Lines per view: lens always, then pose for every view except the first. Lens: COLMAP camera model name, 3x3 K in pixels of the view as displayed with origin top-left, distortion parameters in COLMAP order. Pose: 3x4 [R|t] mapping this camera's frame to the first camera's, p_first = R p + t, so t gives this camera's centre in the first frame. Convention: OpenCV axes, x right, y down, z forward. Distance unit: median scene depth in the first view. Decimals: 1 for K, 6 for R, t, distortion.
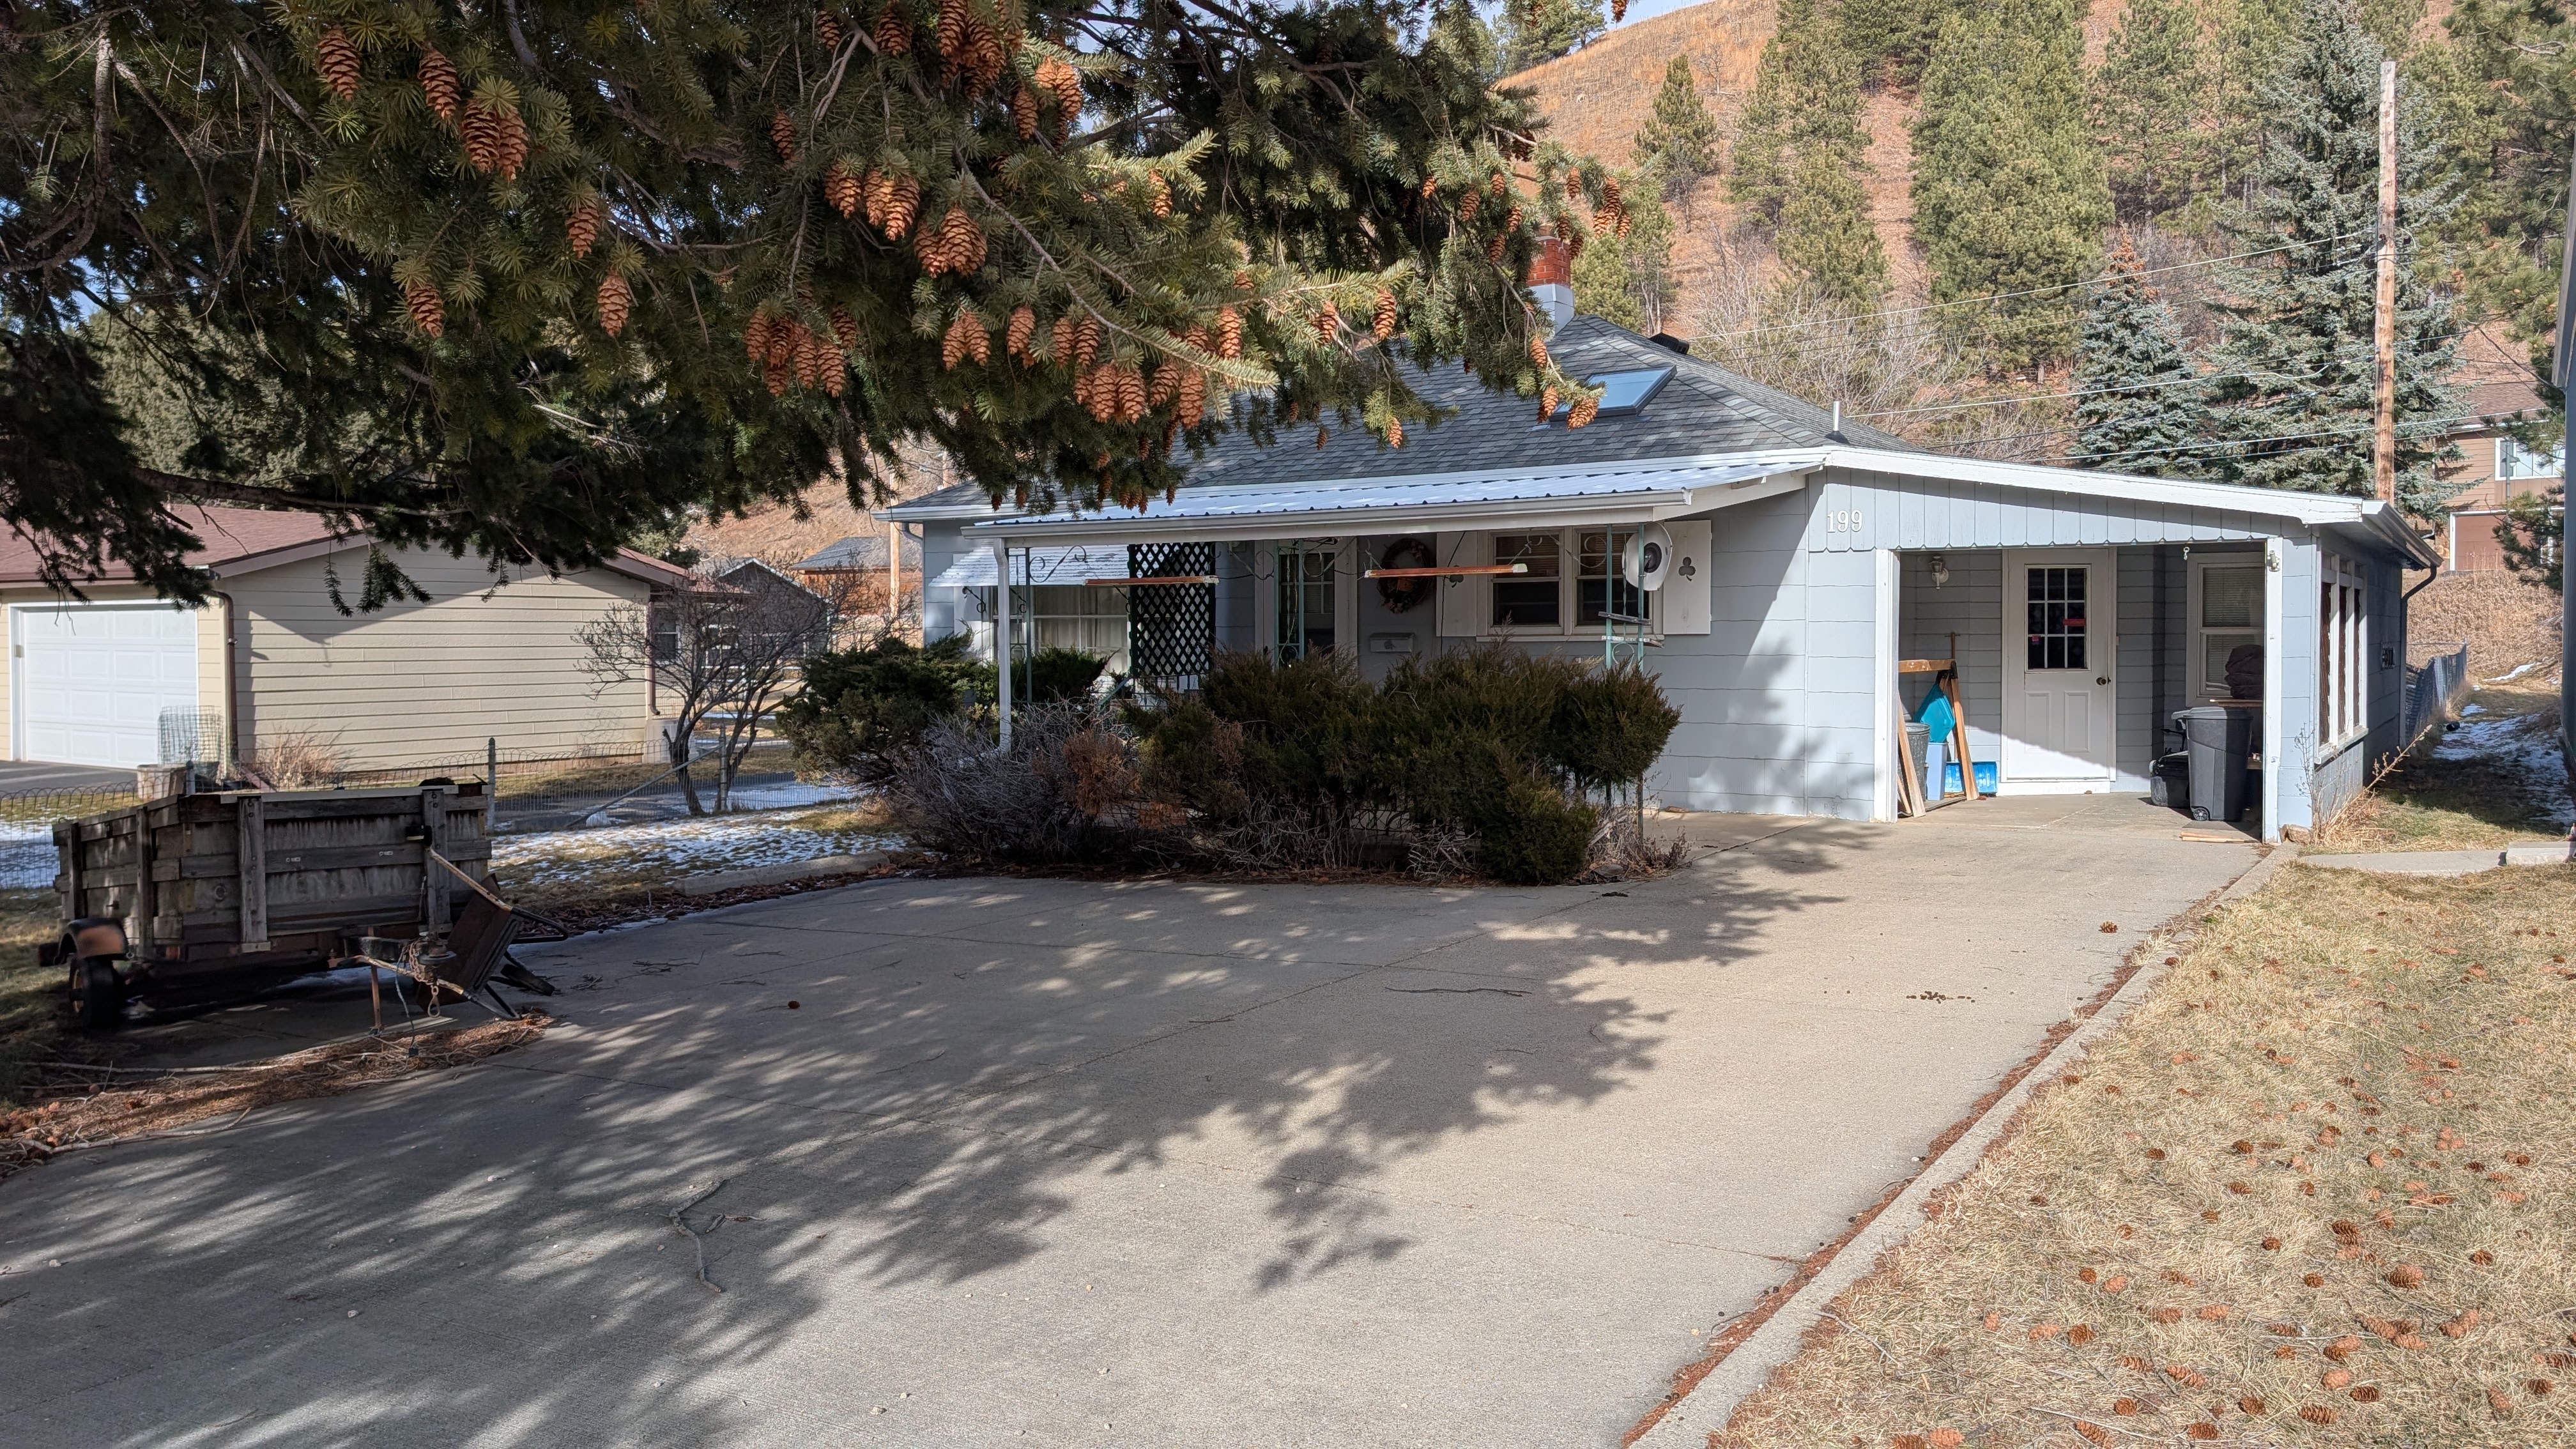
lens RADIAL K [[1871.9, 0, 1281.8], [0, 1871.9, 686.7], [0, 0, 1]] dist [0.004426, -0.002327]
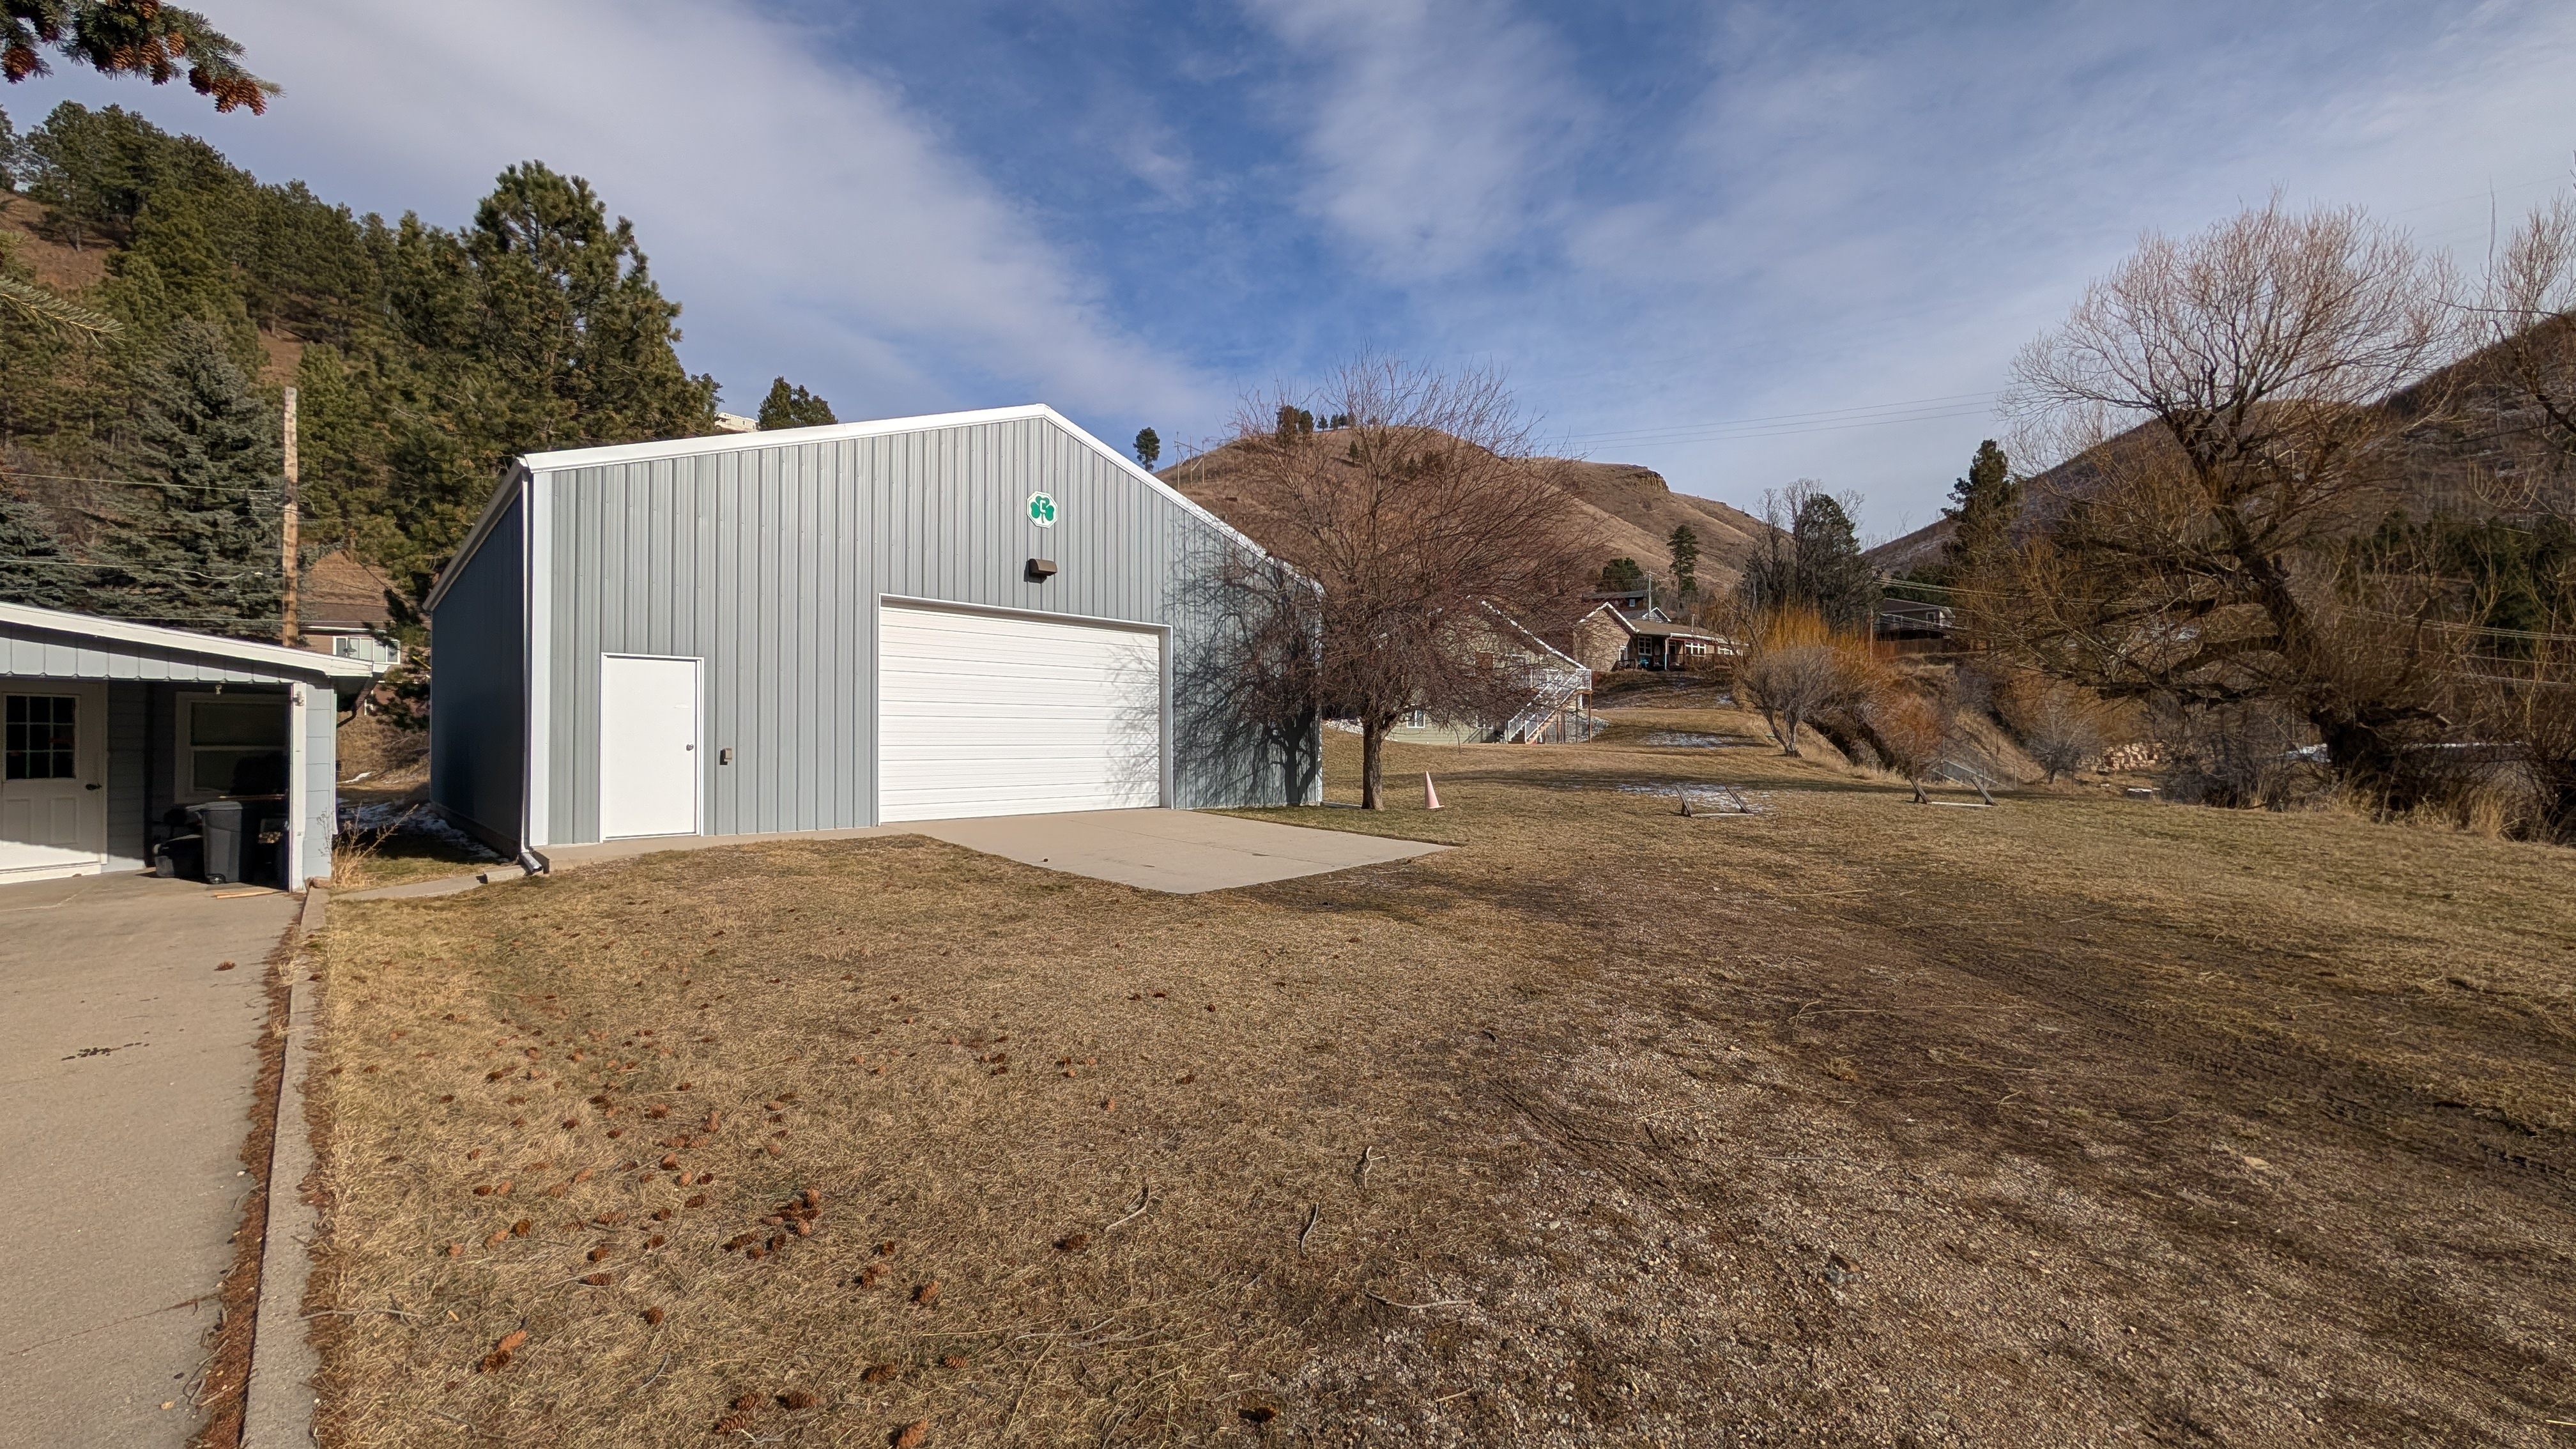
lens RADIAL K [[964.1, 0, 1284.4], [0, 964.1, 735.0], [0, 0, 1]] dist [-0.000212, -0.000367]
pose [[0.203509, 0.018744, 0.978894, -0.035982], [0.030035, 0.999227, -0.025377, 0.002519], [-0.978612, 0.034566, 0.202789, 0.059002]]
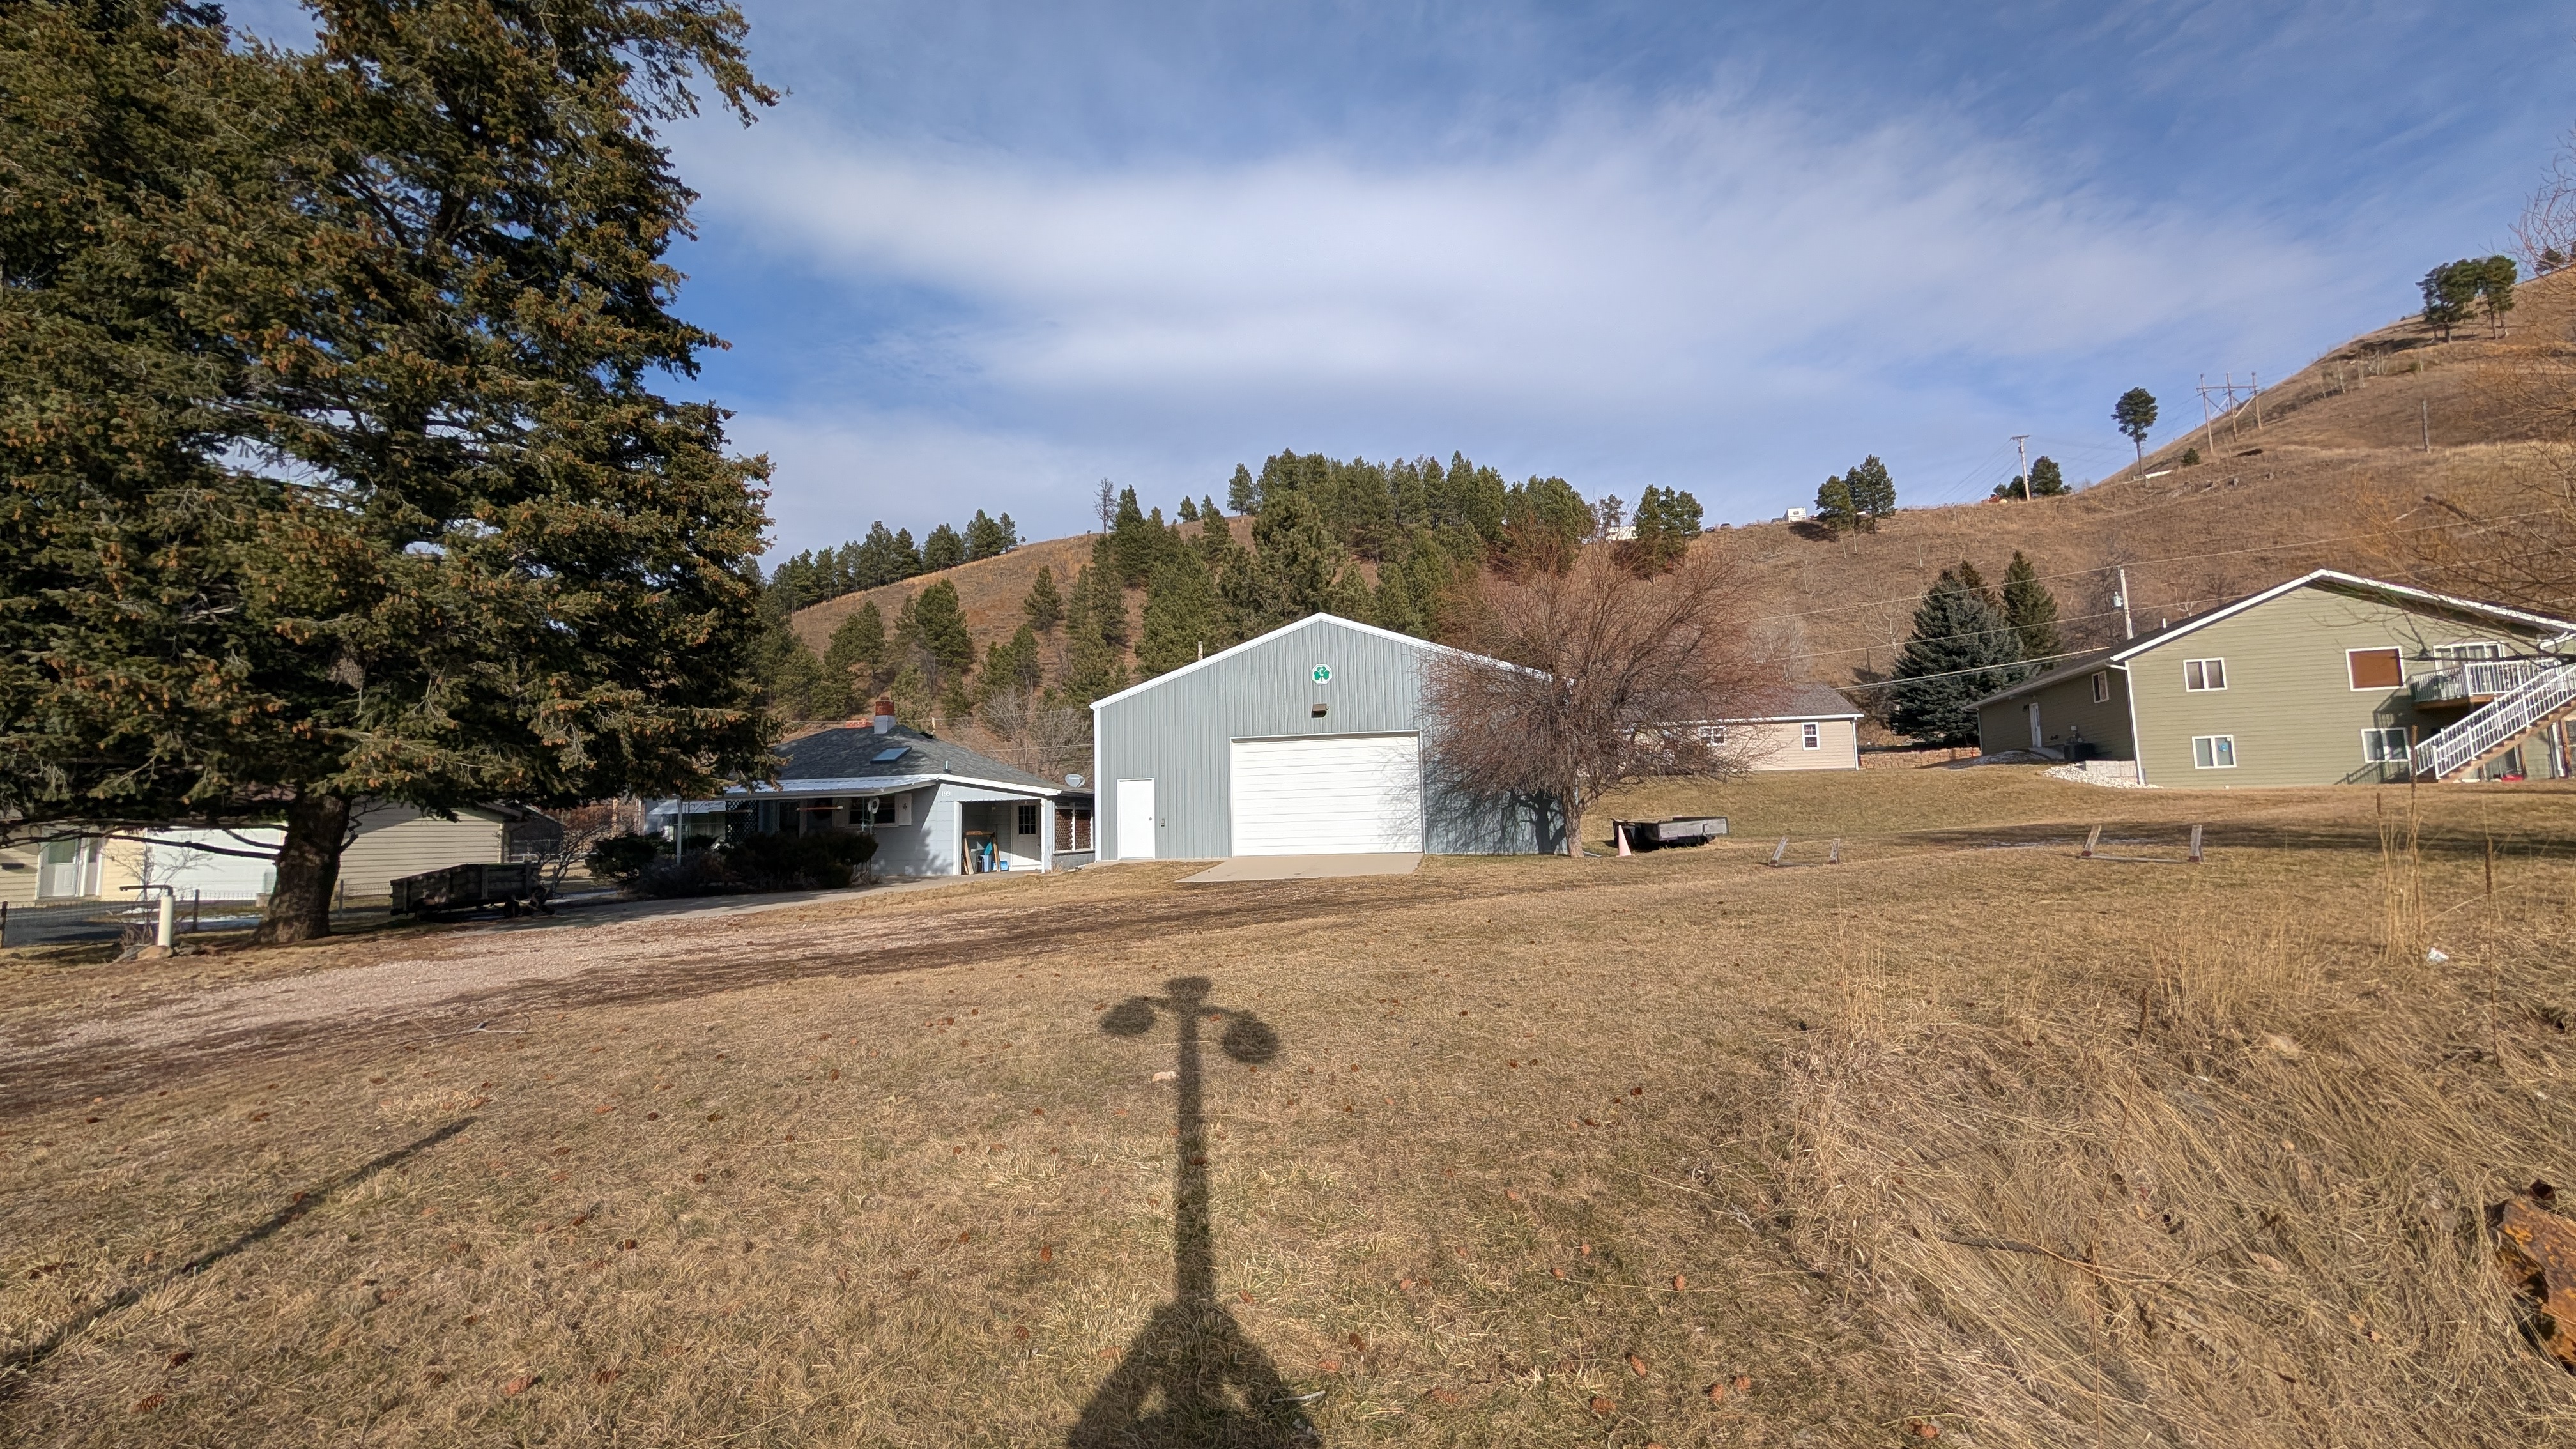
lens RADIAL K [[964.1, 0, 1284.4], [0, 964.1, 735.0], [0, 0, 1]] dist [-0.000212, -0.000367]
pose [[0.913341, 0.021315, 0.406638, 0.108118], [0.031322, 0.991993, -0.122348, 0.040759], [-0.405989, 0.124482, 0.905360, -0.821187]]
